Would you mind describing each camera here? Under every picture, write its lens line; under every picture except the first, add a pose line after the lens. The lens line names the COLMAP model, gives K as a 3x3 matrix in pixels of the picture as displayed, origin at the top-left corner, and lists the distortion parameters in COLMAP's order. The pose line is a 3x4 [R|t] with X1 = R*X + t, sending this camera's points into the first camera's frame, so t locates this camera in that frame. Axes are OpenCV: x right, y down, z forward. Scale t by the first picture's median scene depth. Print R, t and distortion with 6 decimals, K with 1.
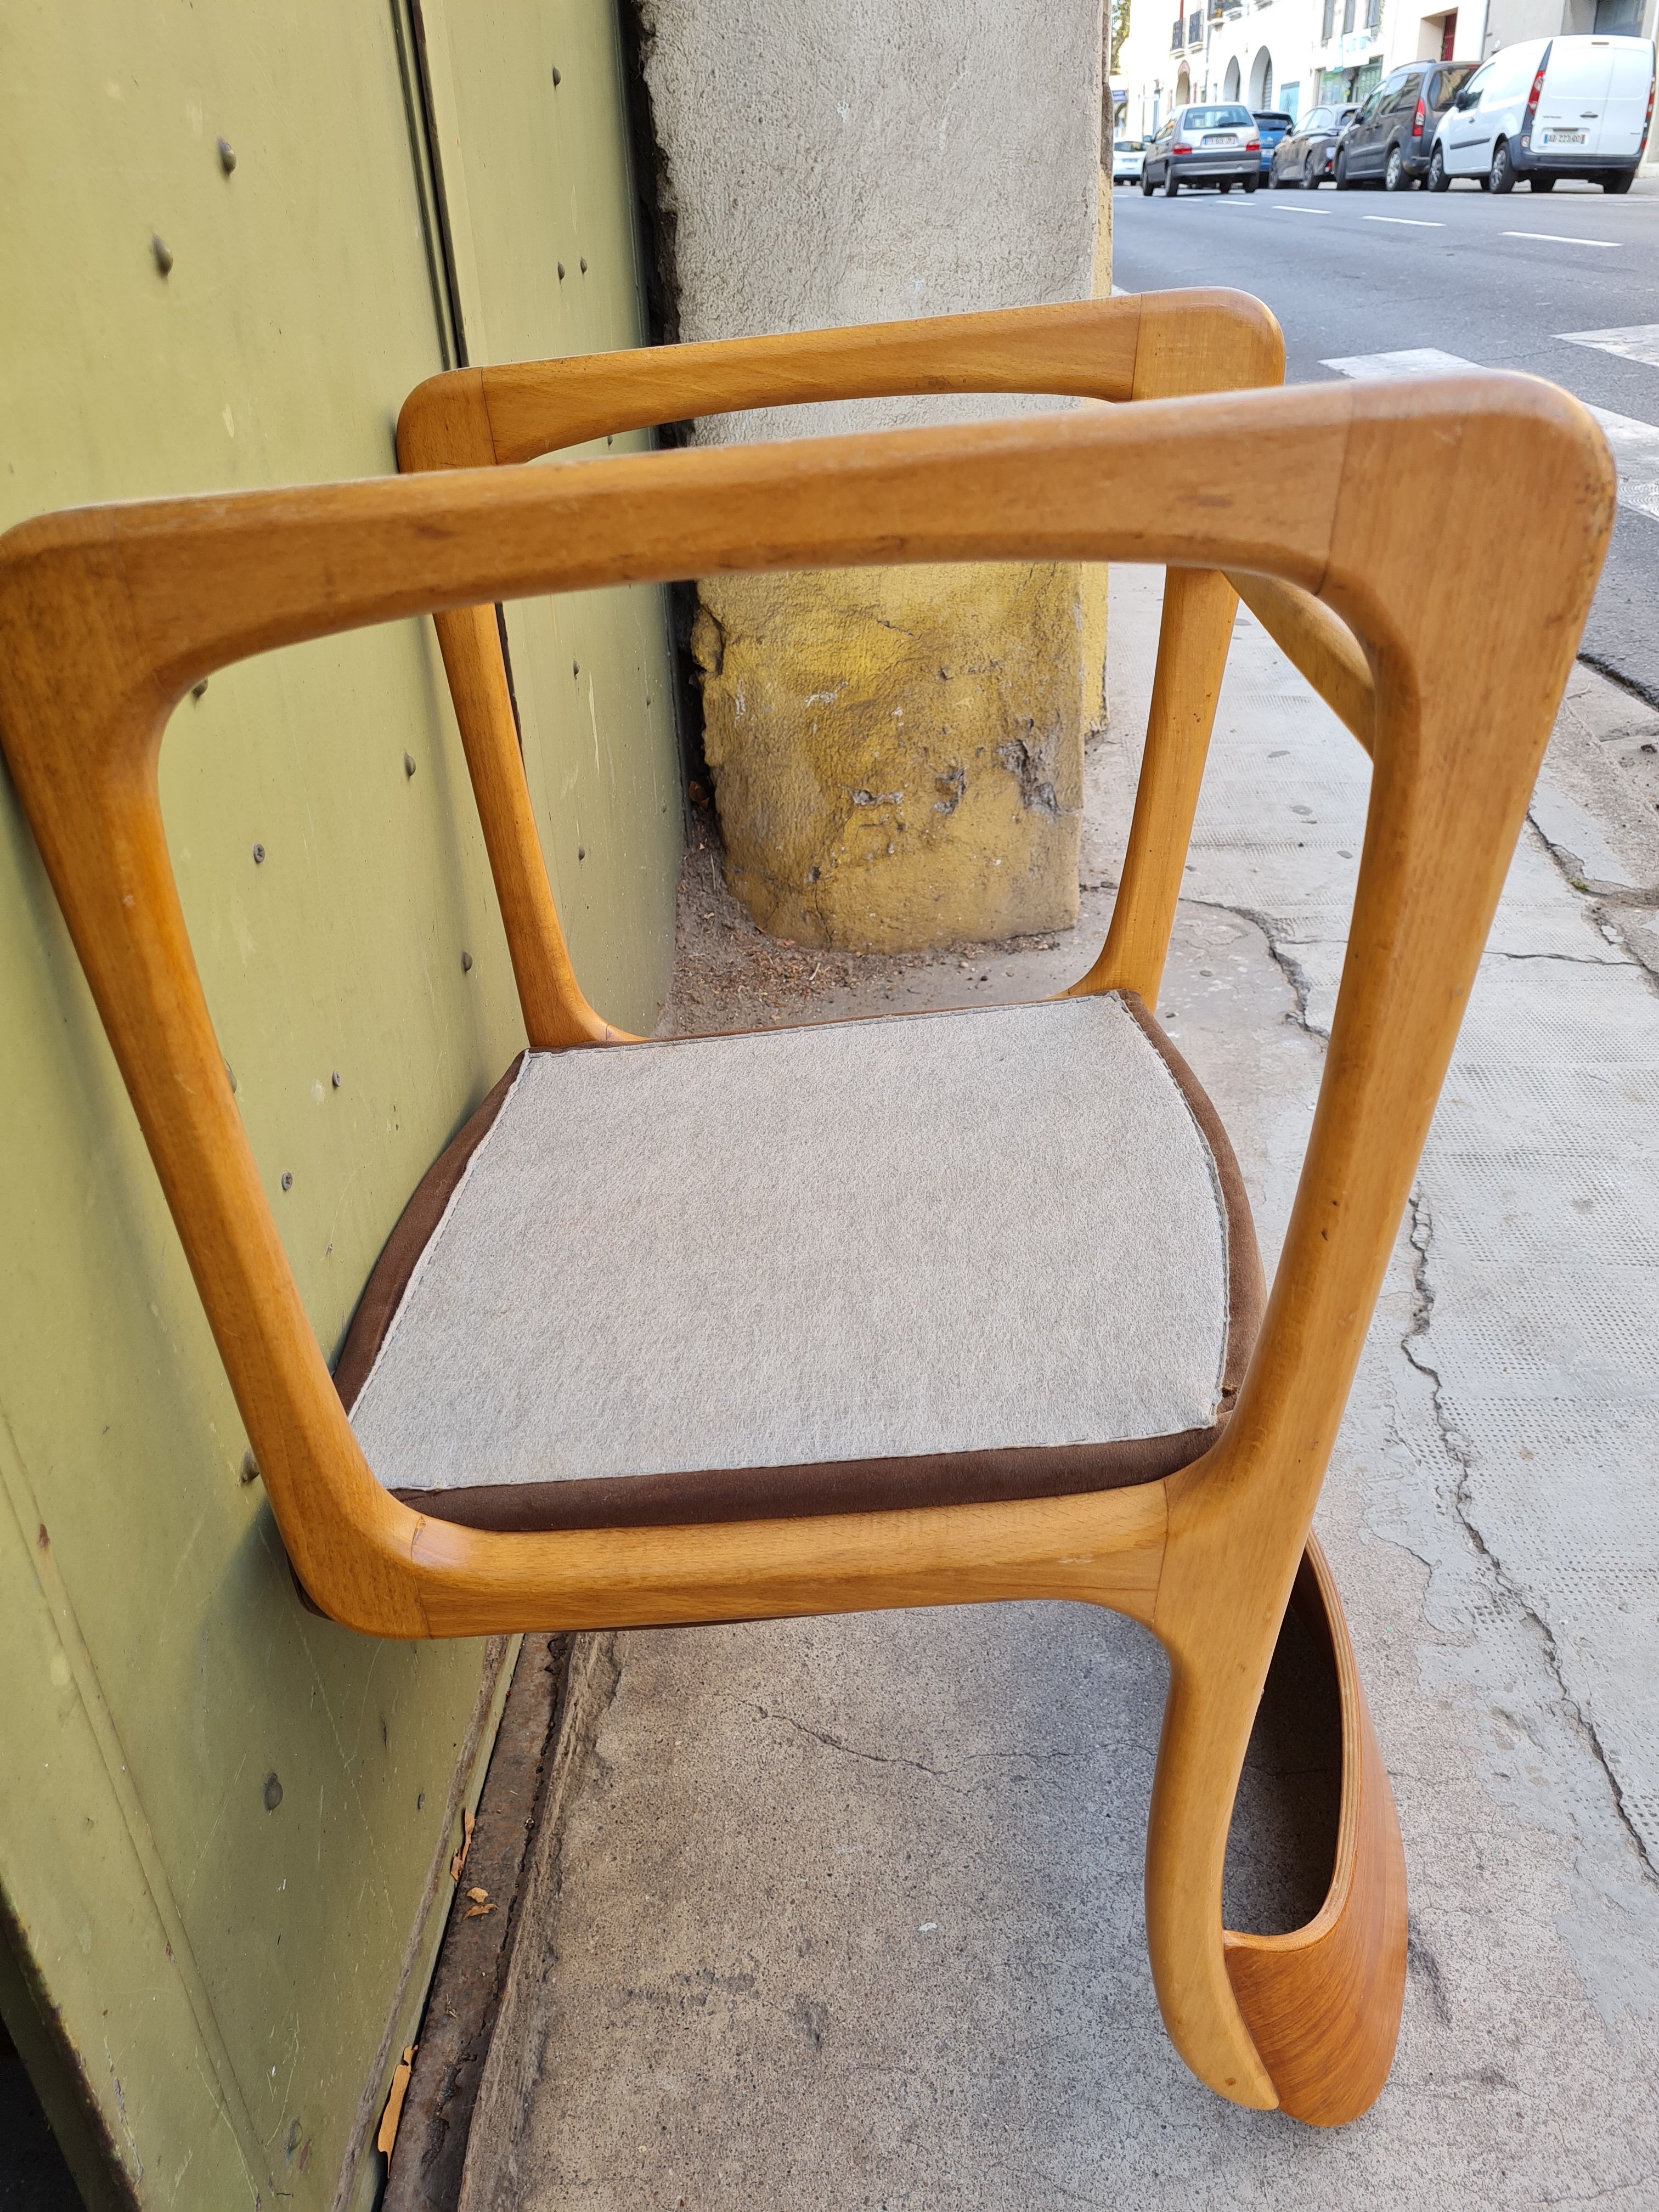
lens RADIAL K [[1668.7, 0, 834.7], [0, 1668.7, 1117.3], [0, 0, 1]] dist [0.050032, -0.040971]
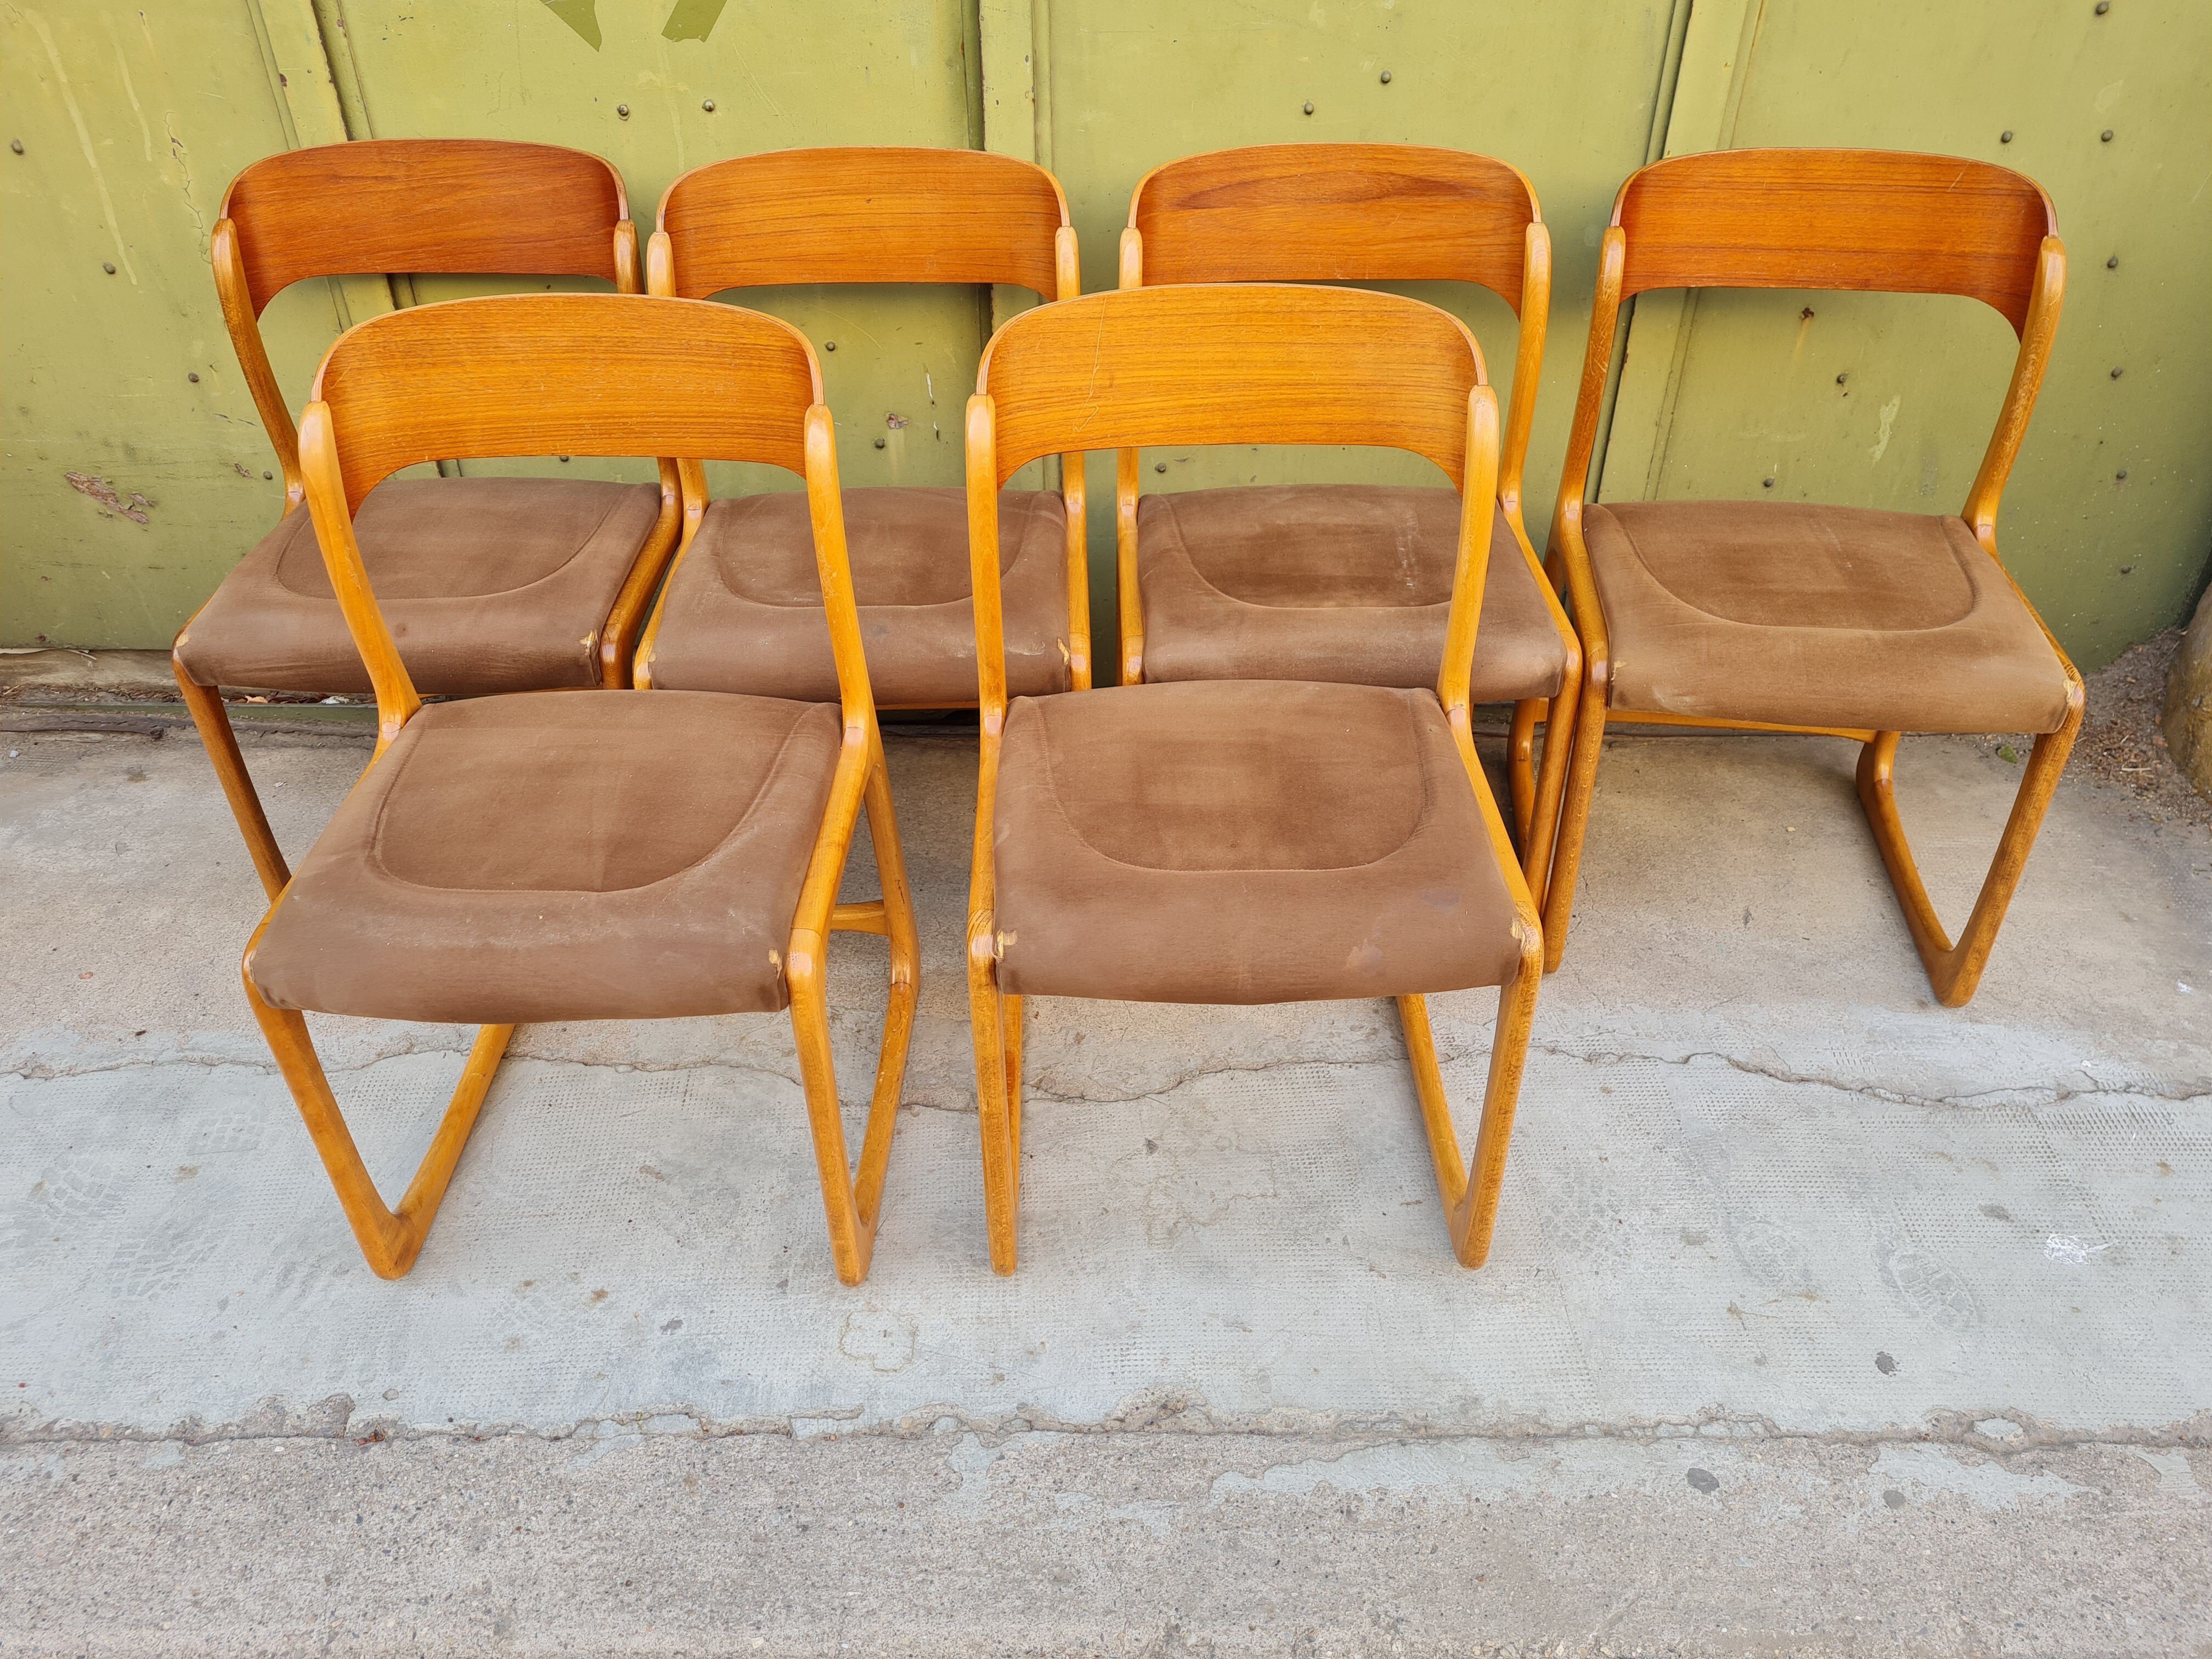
lens RADIAL K [[1668.7, 0, 1081.0], [0, 1668.7, 817.6], [0, 0, 1]] dist [0.050032, -0.040971]
pose [[0.026188, 0.623405, -0.781460, 1.741004], [-0.479895, 0.693600, 0.537233, -0.663677], [0.876935, 0.360950, 0.317333, 0.056559]]
